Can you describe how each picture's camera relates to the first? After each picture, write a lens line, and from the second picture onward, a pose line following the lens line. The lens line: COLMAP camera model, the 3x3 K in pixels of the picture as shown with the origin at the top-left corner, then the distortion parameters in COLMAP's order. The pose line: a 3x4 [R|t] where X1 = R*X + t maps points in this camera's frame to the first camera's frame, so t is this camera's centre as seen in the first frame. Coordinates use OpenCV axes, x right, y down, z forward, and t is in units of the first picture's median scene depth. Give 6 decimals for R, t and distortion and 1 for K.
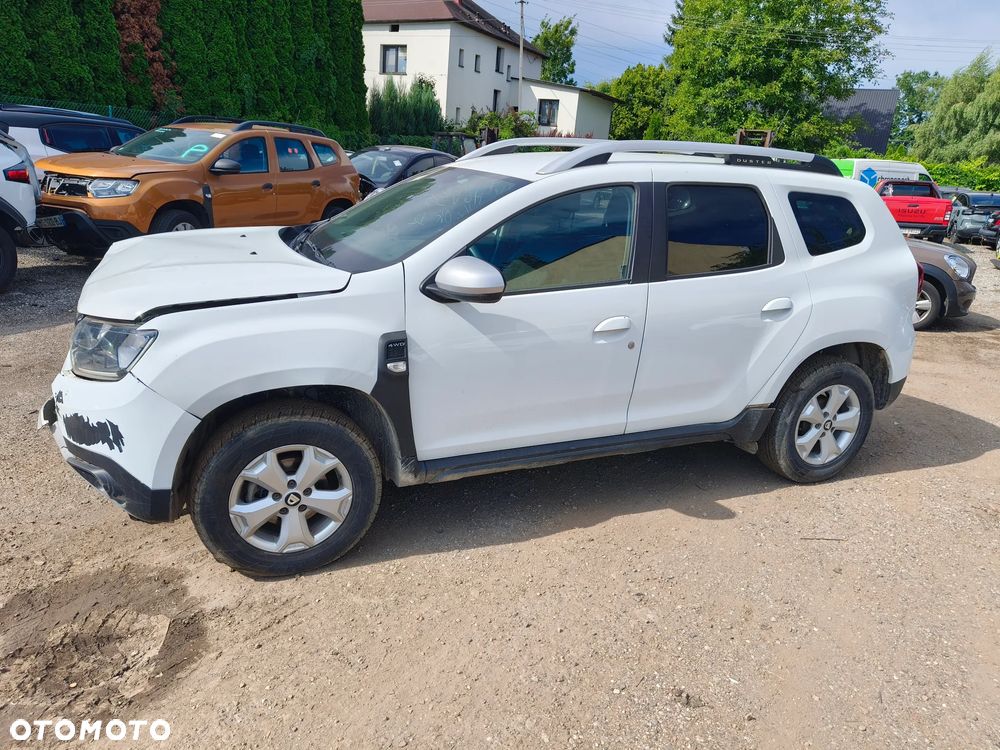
lens RADIAL K [[707.1, 0, 505.9], [0, 707.1, 373.9], [0, 0, 1]] dist [0.003280, -0.003513]
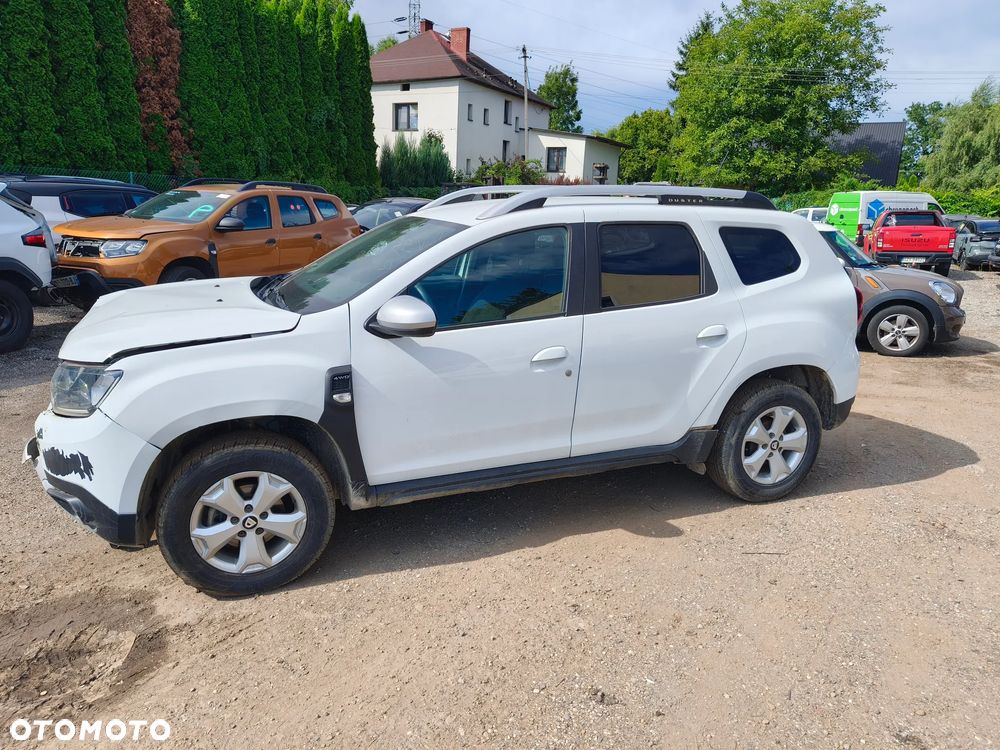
lens RADIAL K [[707.1, 0, 505.9], [0, 707.1, 373.9], [0, 0, 1]] dist [0.003280, -0.003513]
pose [[0.998791, -0.032455, -0.036928, 0.117302], [0.030107, 0.997595, -0.062437, 0.023862], [0.038866, 0.061250, 0.997365, -0.072700]]
